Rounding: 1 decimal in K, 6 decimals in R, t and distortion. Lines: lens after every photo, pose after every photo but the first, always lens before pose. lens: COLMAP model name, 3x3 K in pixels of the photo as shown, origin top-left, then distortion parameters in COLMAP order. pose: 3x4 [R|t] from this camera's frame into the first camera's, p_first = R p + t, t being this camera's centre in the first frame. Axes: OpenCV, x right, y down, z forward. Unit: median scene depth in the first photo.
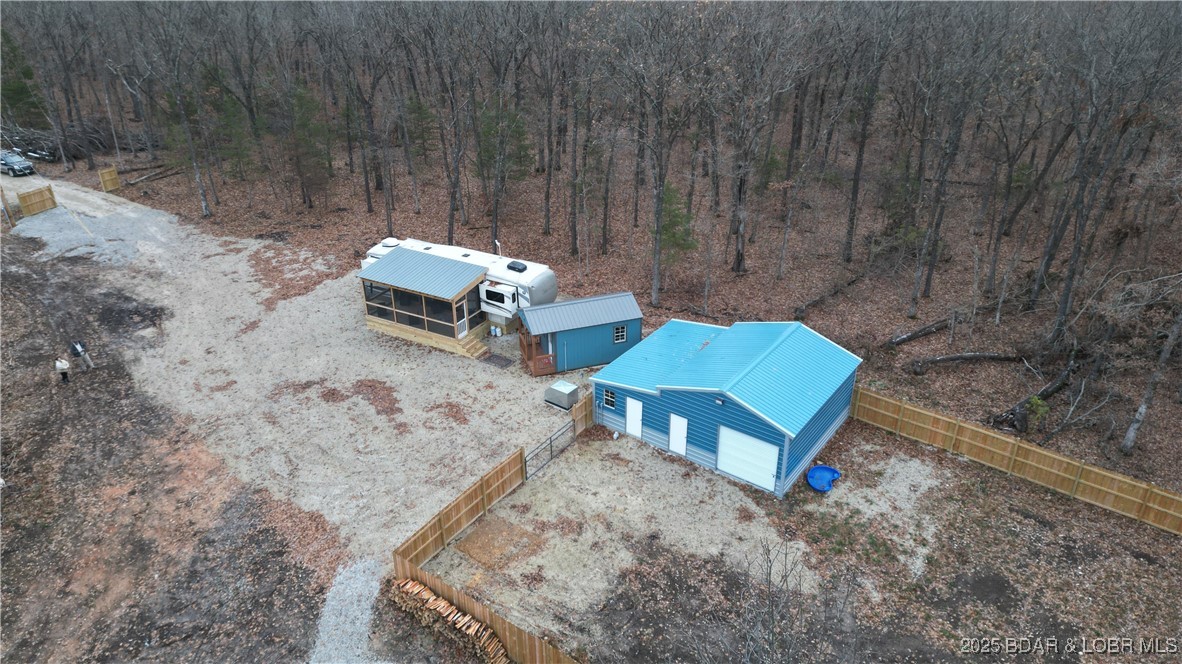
lens RADIAL K [[824.0, 0, 591.0], [0, 824.0, 332.0], [0, 0, 1]] dist [0.110896, -0.127169]
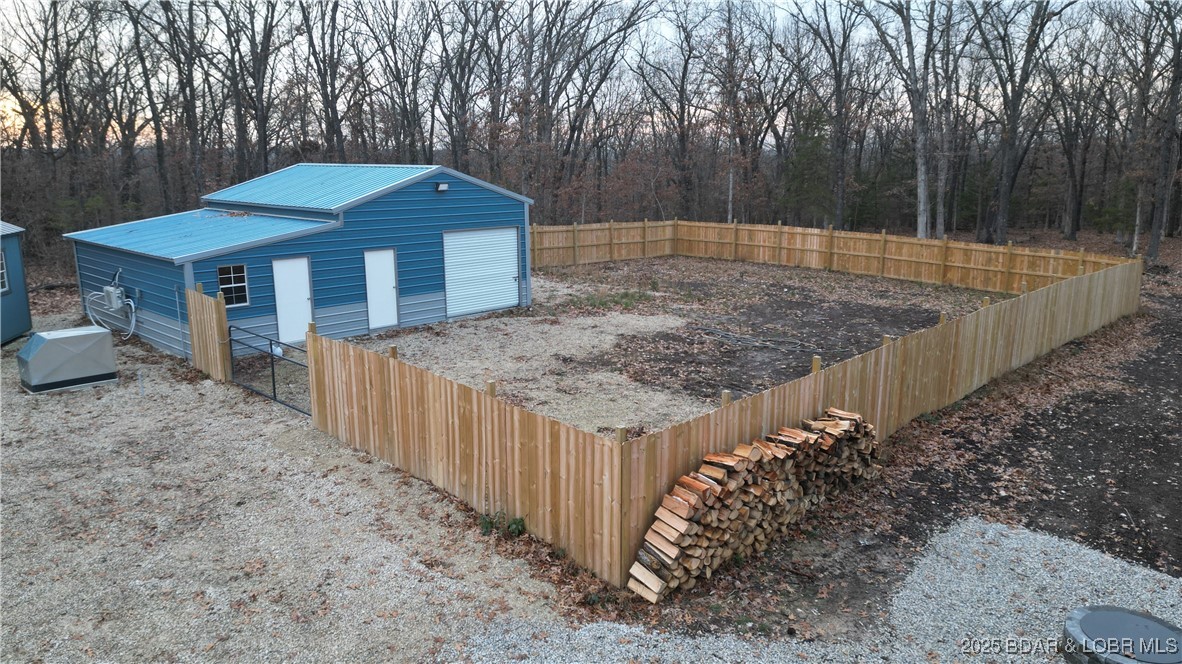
lens RADIAL K [[824.0, 0, 591.0], [0, 824.0, 332.0], [0, 0, 1]] dist [0.110896, -0.127169]
pose [[0.128576, -0.195974, 0.972143, -0.429121], [0.468218, 0.876138, 0.114694, 0.146942], [-0.874208, 0.440428, 0.204409, 0.739761]]
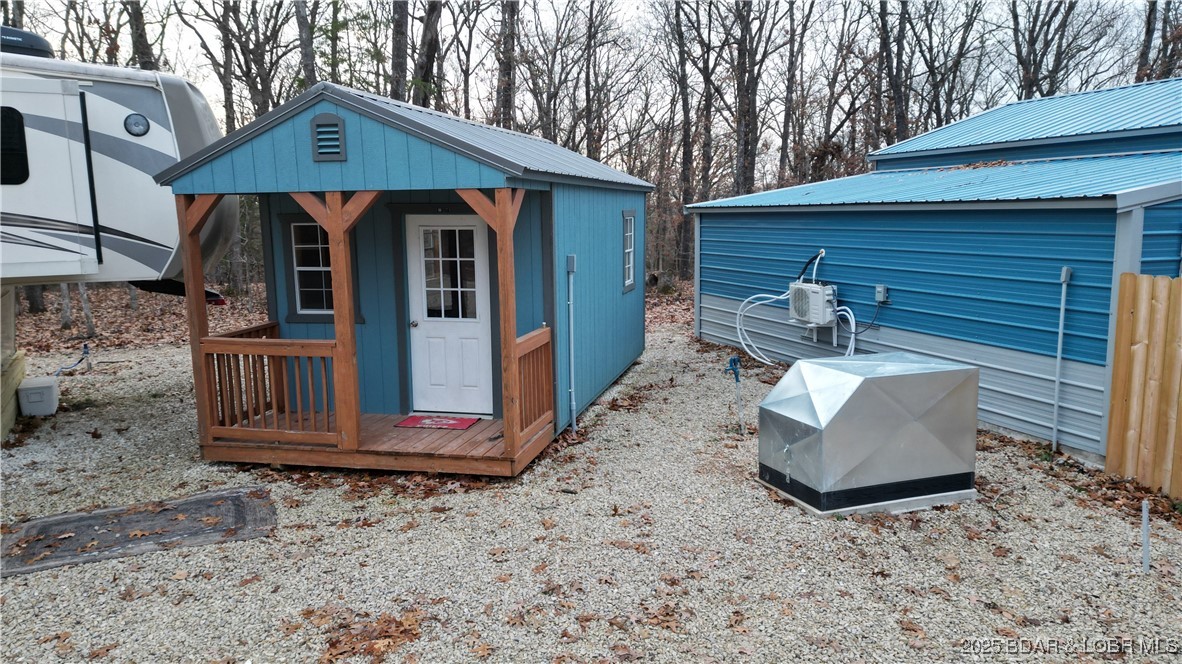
lens RADIAL K [[824.0, 0, 591.0], [0, 824.0, 332.0], [0, 0, 1]] dist [0.110896, -0.127169]
pose [[0.537346, -0.114358, 0.835573, -0.216354], [0.399221, 0.907220, -0.132570, 0.062566], [-0.742888, 0.404814, 0.533144, 1.017357]]
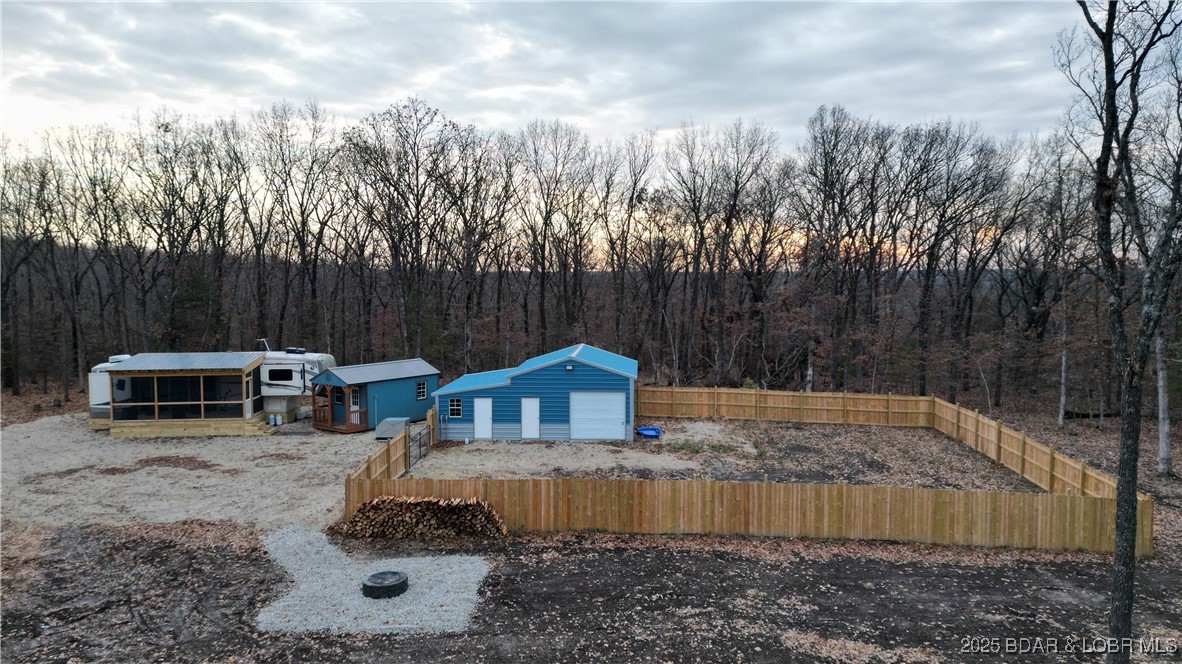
lens RADIAL K [[824.0, 0, 591.0], [0, 824.0, 332.0], [0, 0, 1]] dist [0.110896, -0.127169]
pose [[0.840079, -0.027930, 0.541745, -0.407238], [0.248295, 0.907716, -0.338231, 0.398925], [-0.482304, 0.418654, 0.769488, 0.059074]]
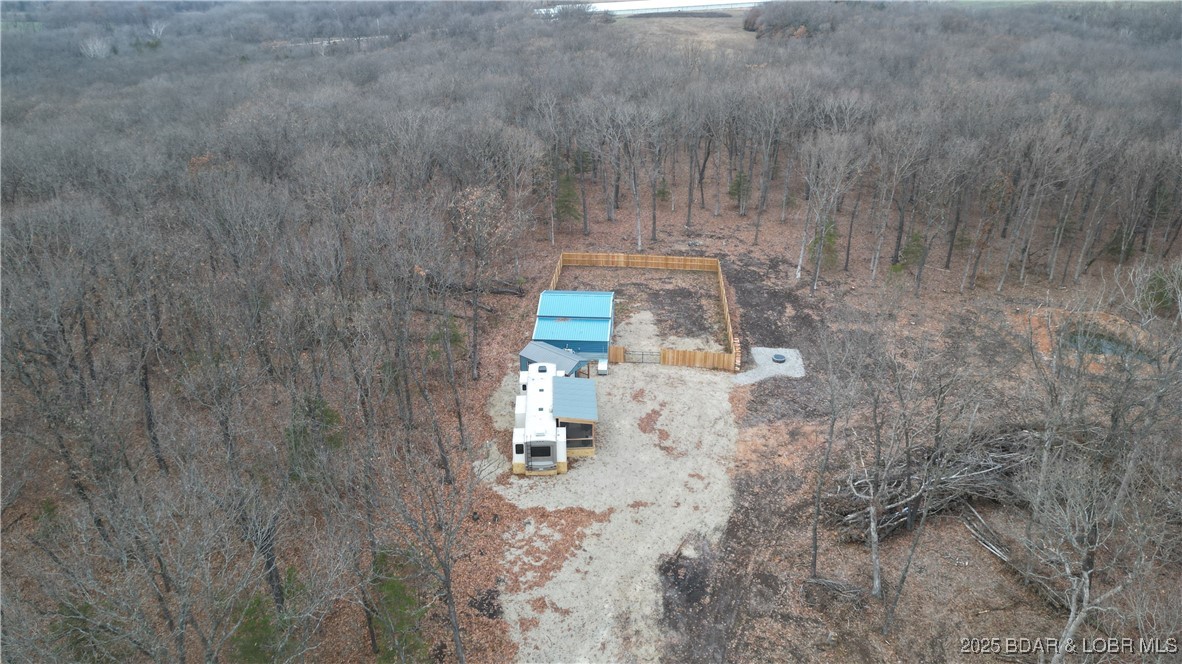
lens RADIAL K [[824.0, 0, 591.0], [0, 824.0, 332.0], [0, 0, 1]] dist [0.110896, -0.127169]
pose [[-0.527327, -0.367391, 0.766127, -1.595537], [0.406880, 0.682385, 0.607289, -1.264672], [-0.745906, 0.631961, -0.210355, 1.483316]]
